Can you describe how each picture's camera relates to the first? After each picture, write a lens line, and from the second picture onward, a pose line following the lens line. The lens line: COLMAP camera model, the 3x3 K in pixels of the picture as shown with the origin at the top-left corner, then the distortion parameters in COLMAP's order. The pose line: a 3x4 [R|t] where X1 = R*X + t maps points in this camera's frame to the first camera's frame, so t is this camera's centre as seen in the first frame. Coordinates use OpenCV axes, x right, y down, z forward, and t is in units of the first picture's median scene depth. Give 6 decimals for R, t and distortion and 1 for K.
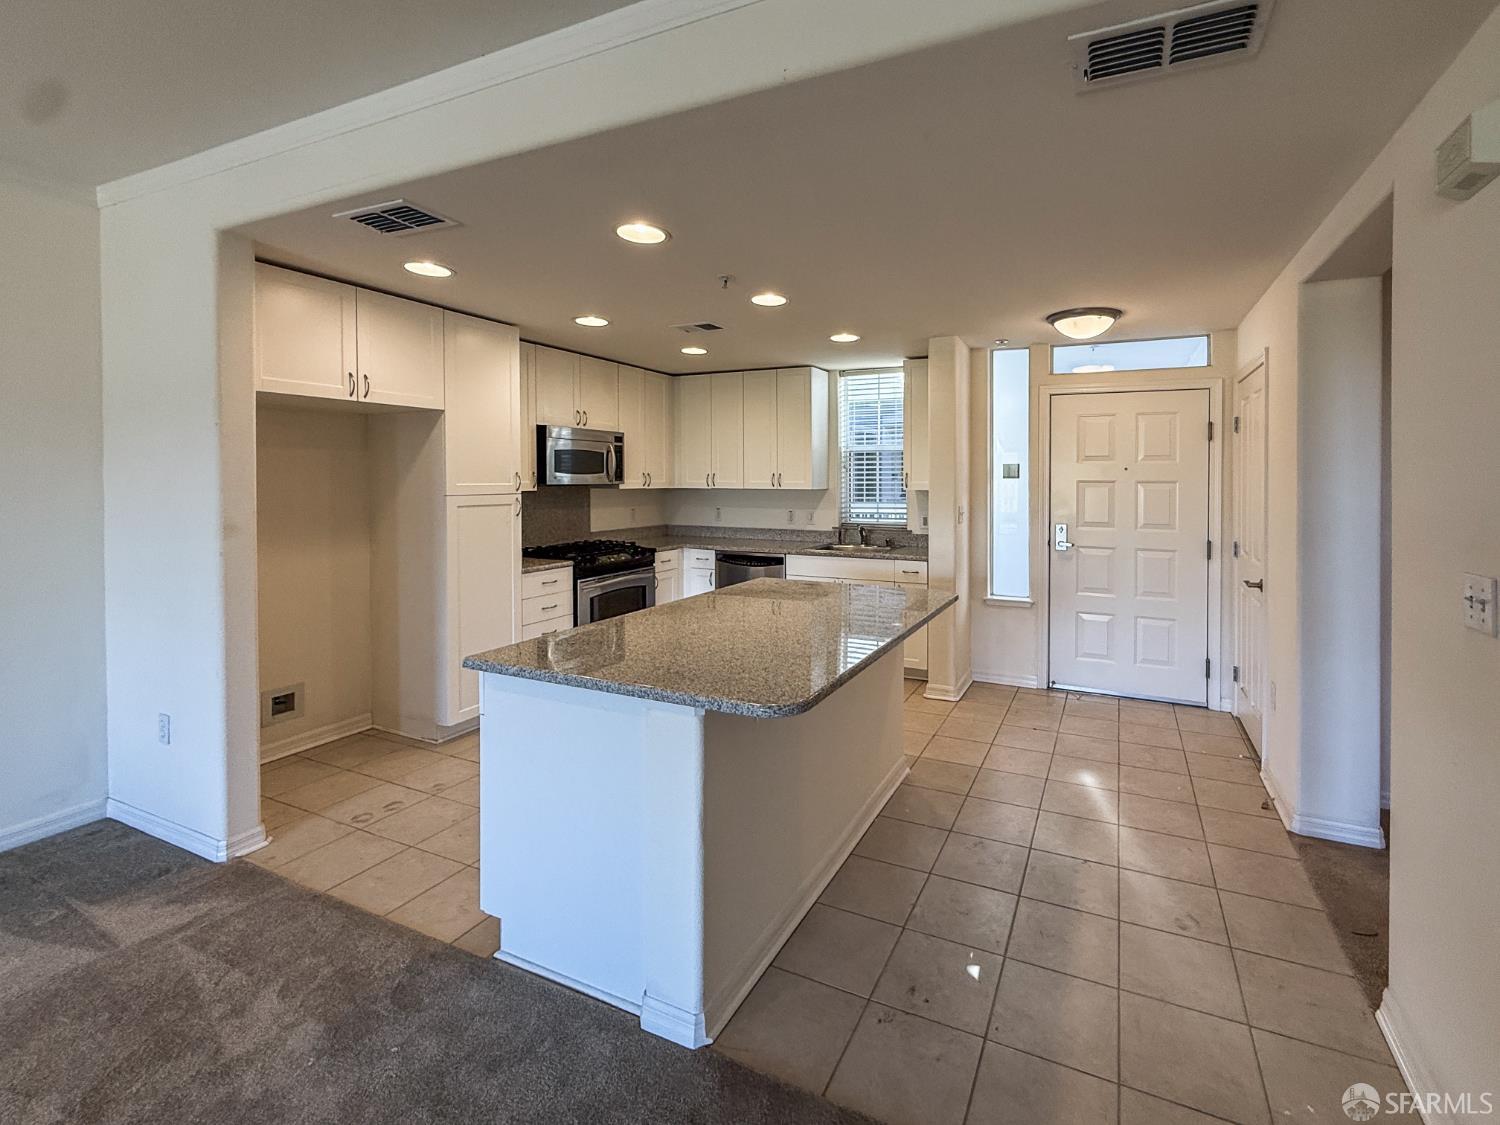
lens RADIAL K [[654.1, 0, 834.0], [0, 654.1, 493.6], [0, 0, 1]] dist [-0.001415, 0.000668]
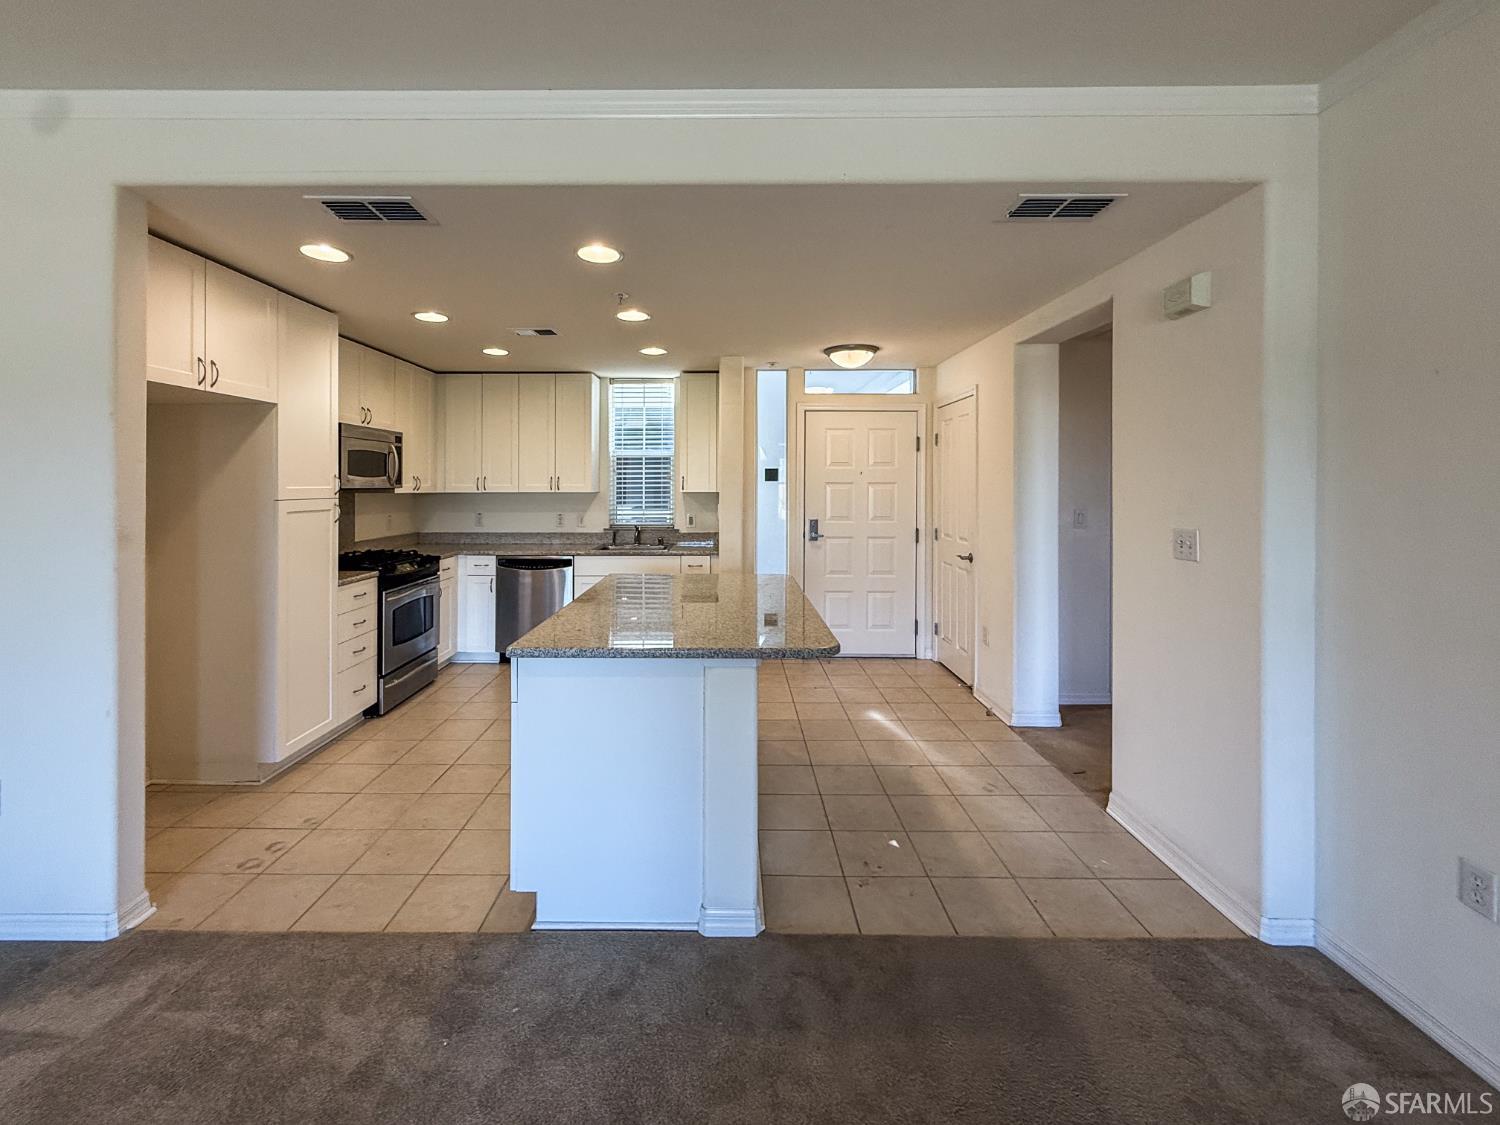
lens RADIAL K [[654.1, 0, 745.1], [0, 654.1, 496.5], [0, 0, 1]] dist [-0.001415, 0.000668]
pose [[0.913329, -0.012570, 0.407029, -0.341539], [0.014472, 0.999894, -0.001595, 0.007736], [-0.406966, 0.007348, 0.913414, -0.061565]]
